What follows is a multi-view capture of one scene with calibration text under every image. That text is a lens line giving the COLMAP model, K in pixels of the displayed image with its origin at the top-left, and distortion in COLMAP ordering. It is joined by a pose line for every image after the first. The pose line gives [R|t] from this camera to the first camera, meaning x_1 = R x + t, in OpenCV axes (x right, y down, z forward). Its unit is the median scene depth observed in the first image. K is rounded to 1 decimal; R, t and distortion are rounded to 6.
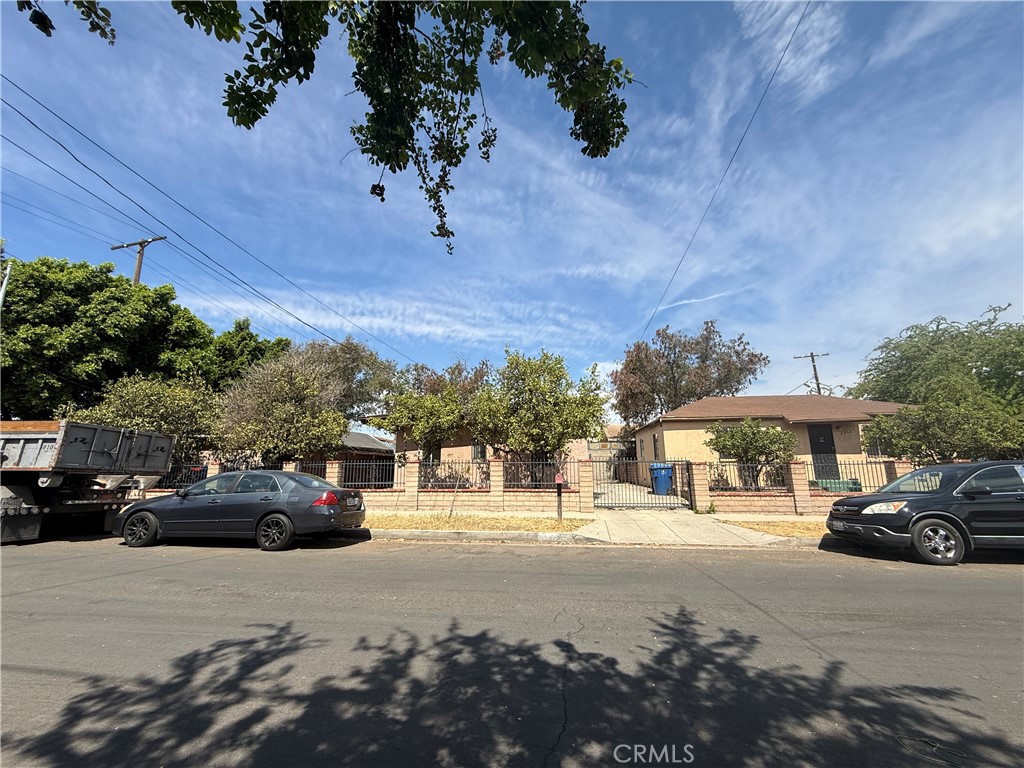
lens RADIAL K [[405.1, 0, 510.5], [0, 405.1, 386.6], [0, 0, 1]] dist [-0.002254, -0.000648]
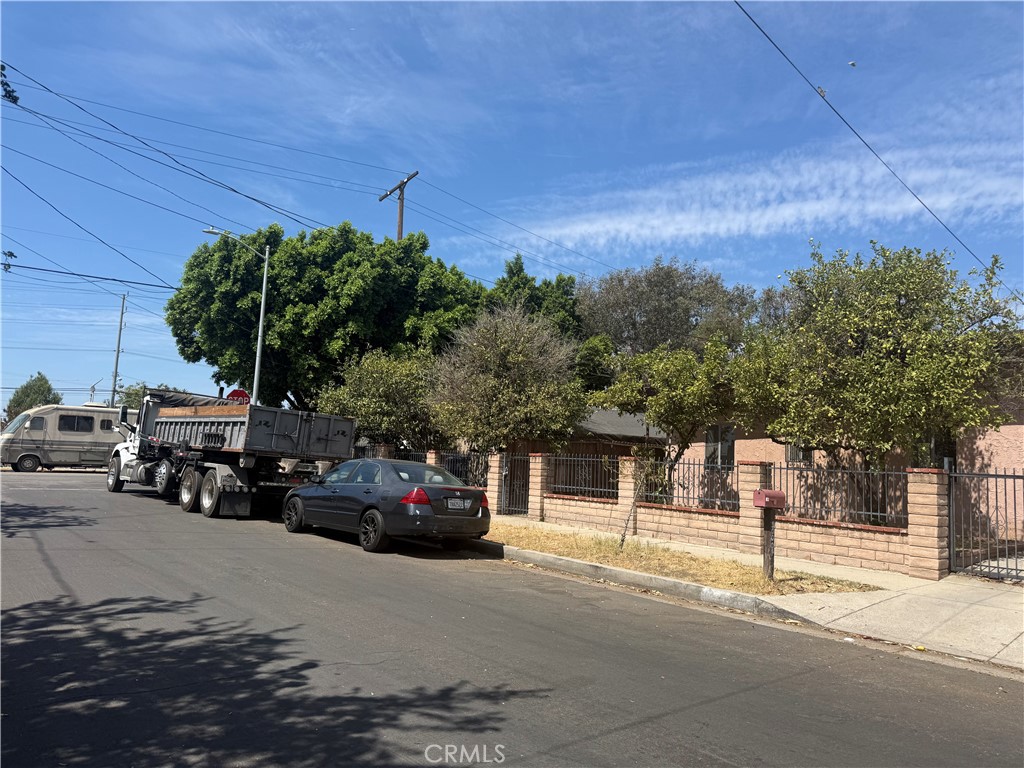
lens RADIAL K [[716.7, 0, 504.1], [0, 716.7, 384.7], [0, 0, 1]] dist [0.052153, -0.082877]
pose [[0.733935, -0.032319, -0.678450, 0.350992], [0.081931, 0.995786, 0.041195, 0.006993], [0.674260, -0.085820, 0.733490, 0.053192]]
